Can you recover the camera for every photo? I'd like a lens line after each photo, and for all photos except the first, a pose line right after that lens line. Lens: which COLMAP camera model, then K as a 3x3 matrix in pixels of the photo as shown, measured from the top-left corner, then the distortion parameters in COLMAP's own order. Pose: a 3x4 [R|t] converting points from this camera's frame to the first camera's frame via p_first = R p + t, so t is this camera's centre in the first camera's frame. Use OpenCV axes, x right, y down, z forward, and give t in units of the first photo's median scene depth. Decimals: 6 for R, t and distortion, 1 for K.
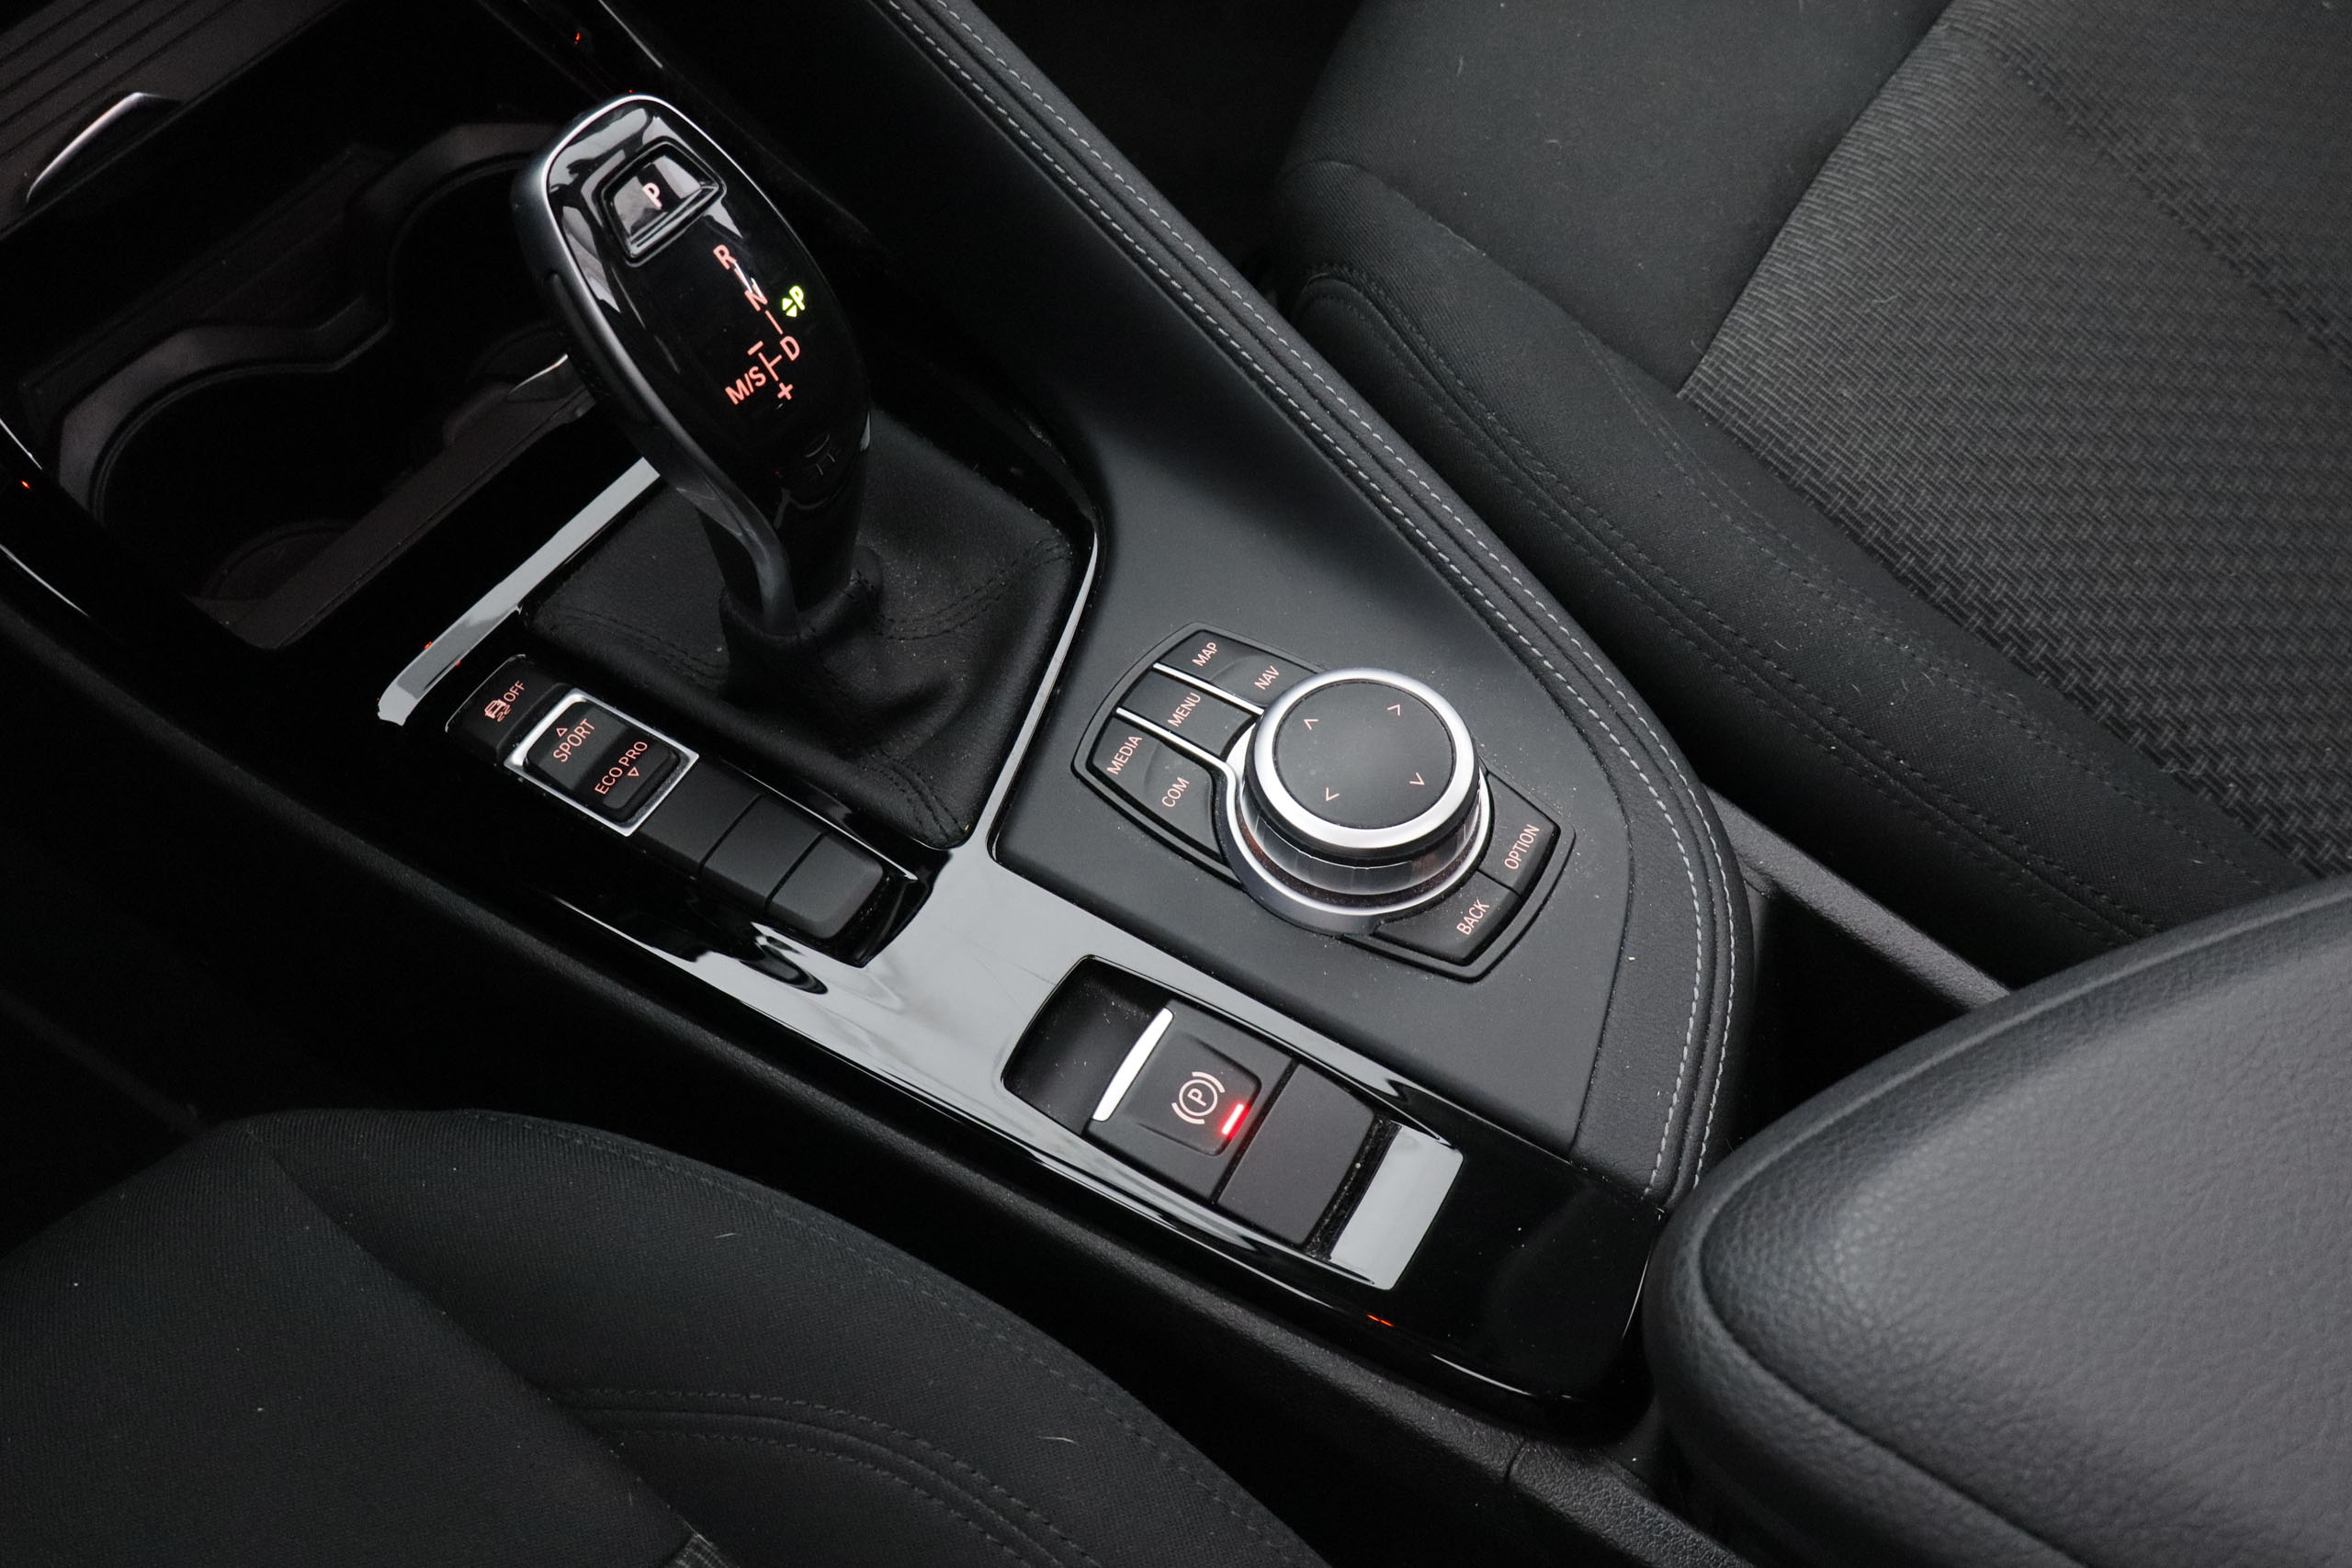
lens RADIAL K [[2222.2, 0, 1179.2], [0, 2222.2, 786.8], [0, 0, 1]] dist [0.009299, 0.000000]
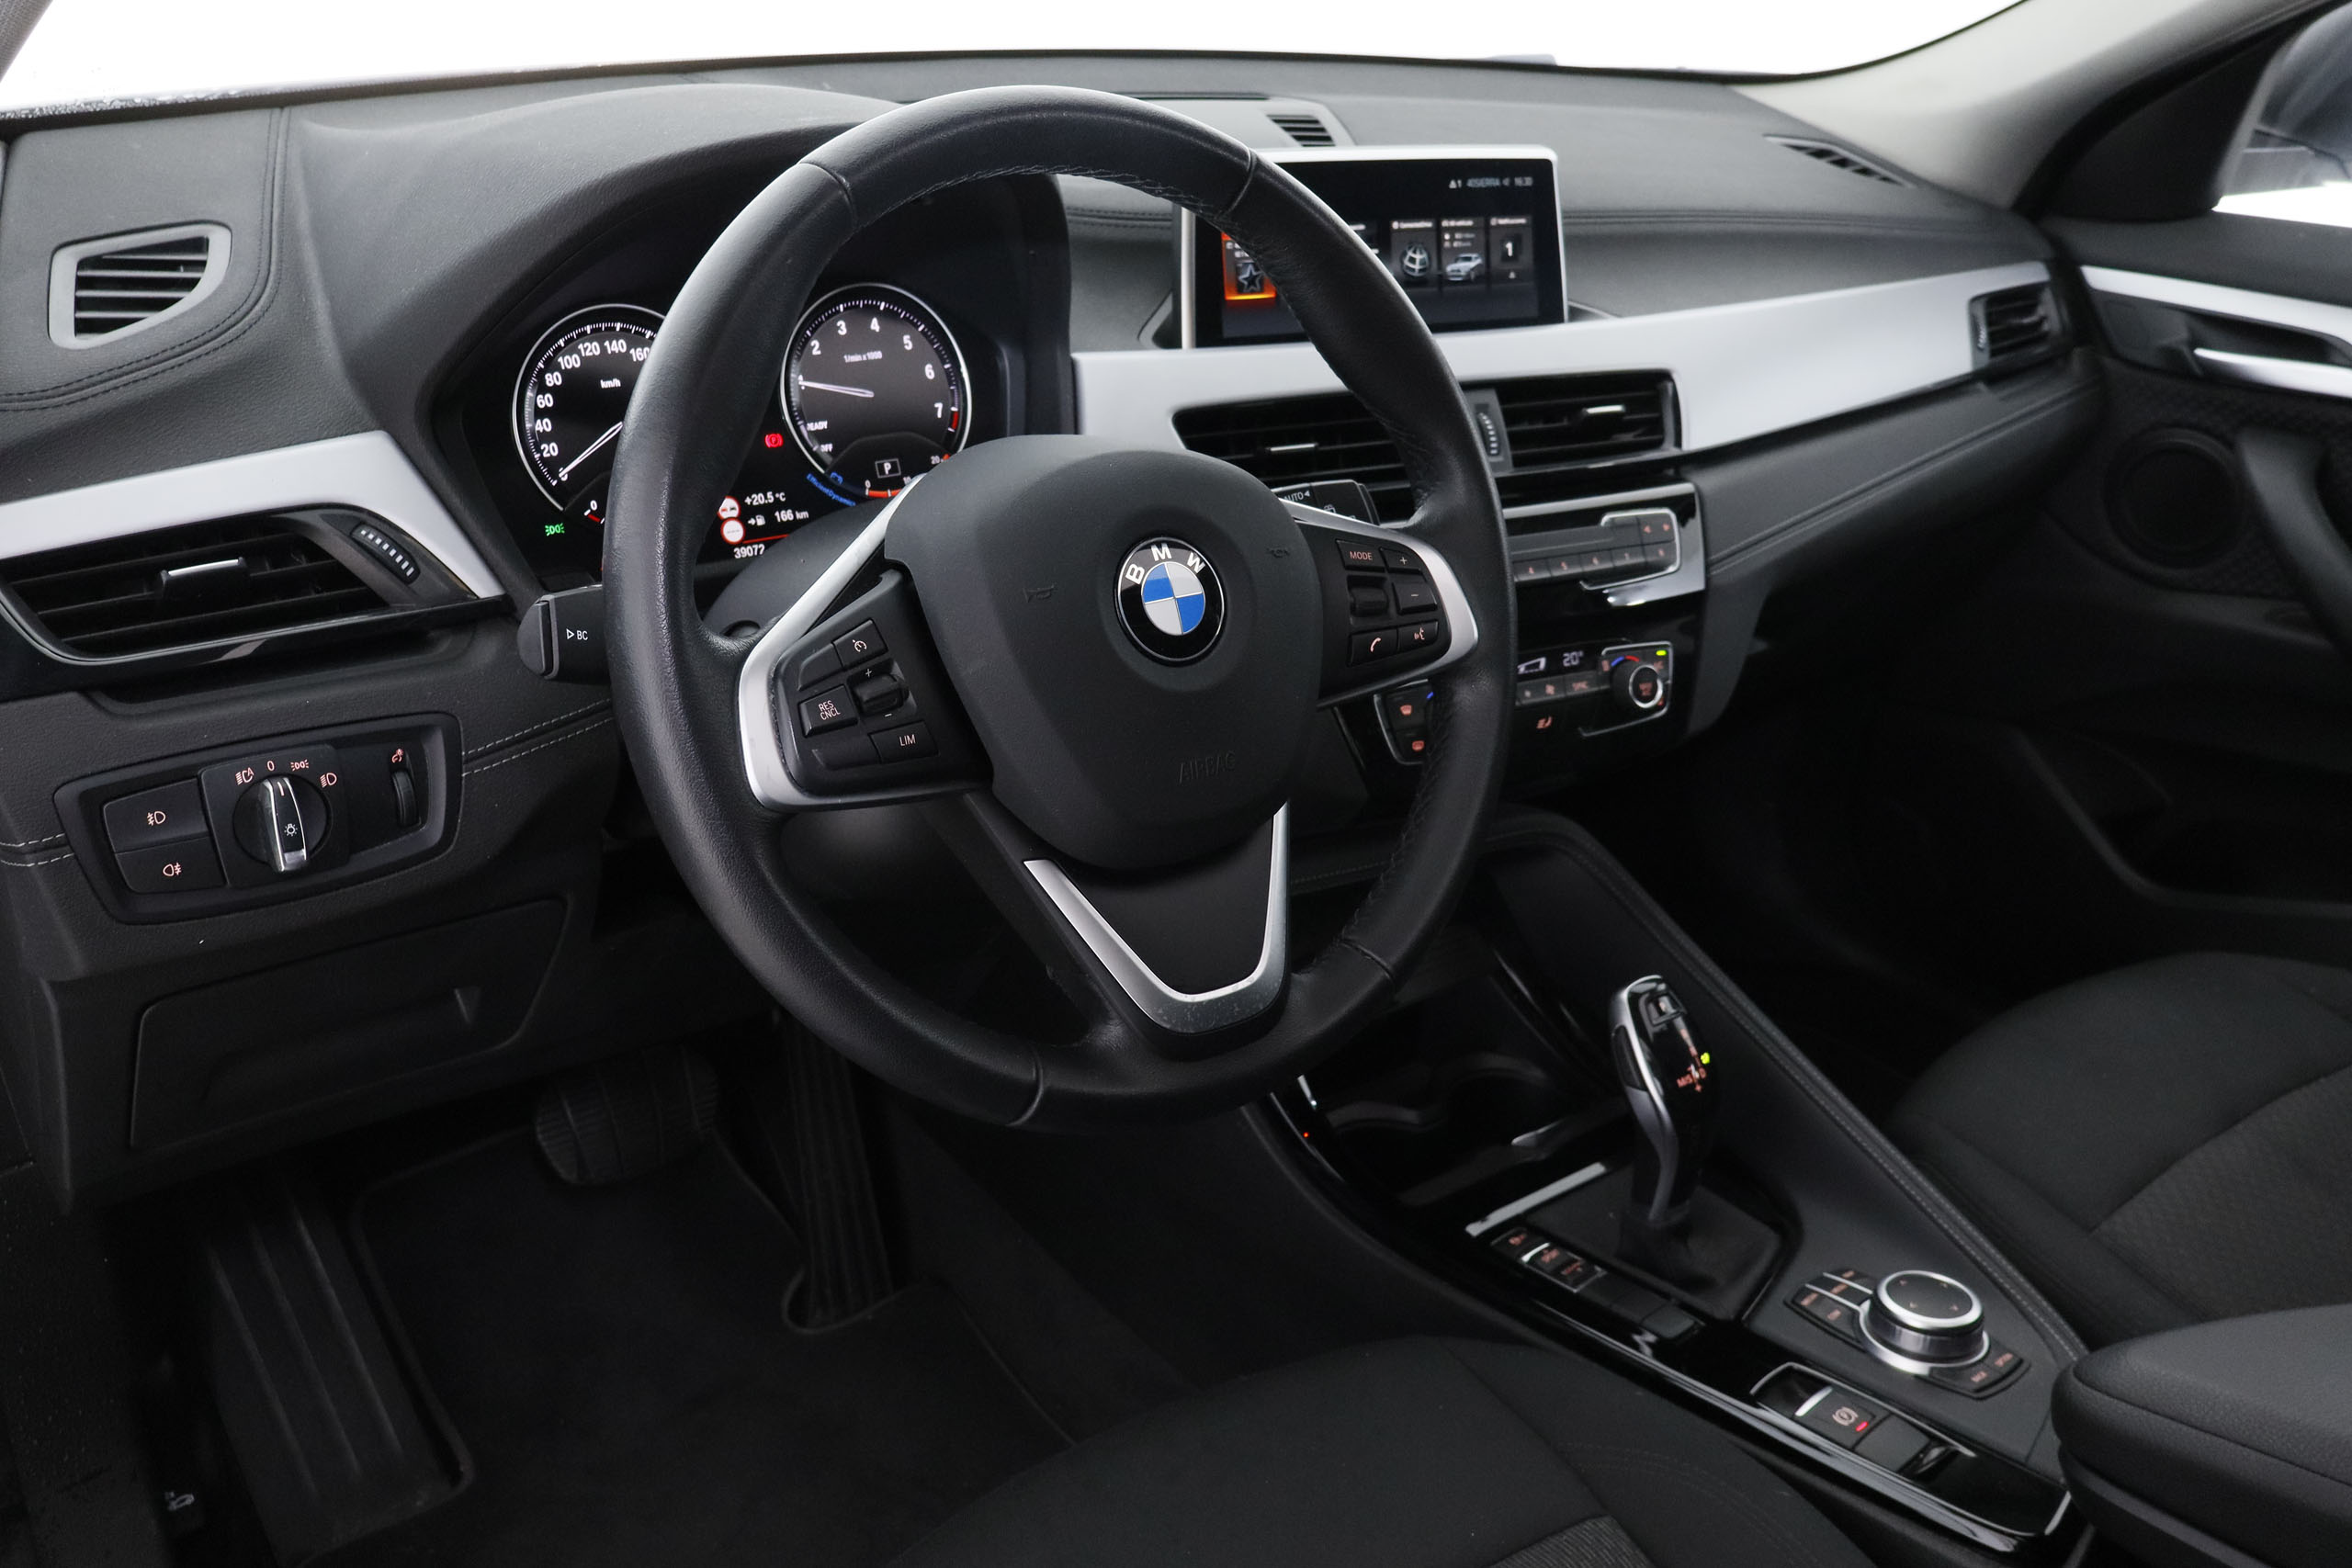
lens RADIAL K [[2222.2, 0, 1167.8], [0, 2222.2, 775.8], [0, 0, 1]] dist [0.009299, 0.000000]
pose [[0.963875, 0.113718, -0.240860, -0.167036], [-0.231075, 0.806766, -0.543814, 0.916583], [0.132476, 0.579825, 0.803898, -1.145682]]
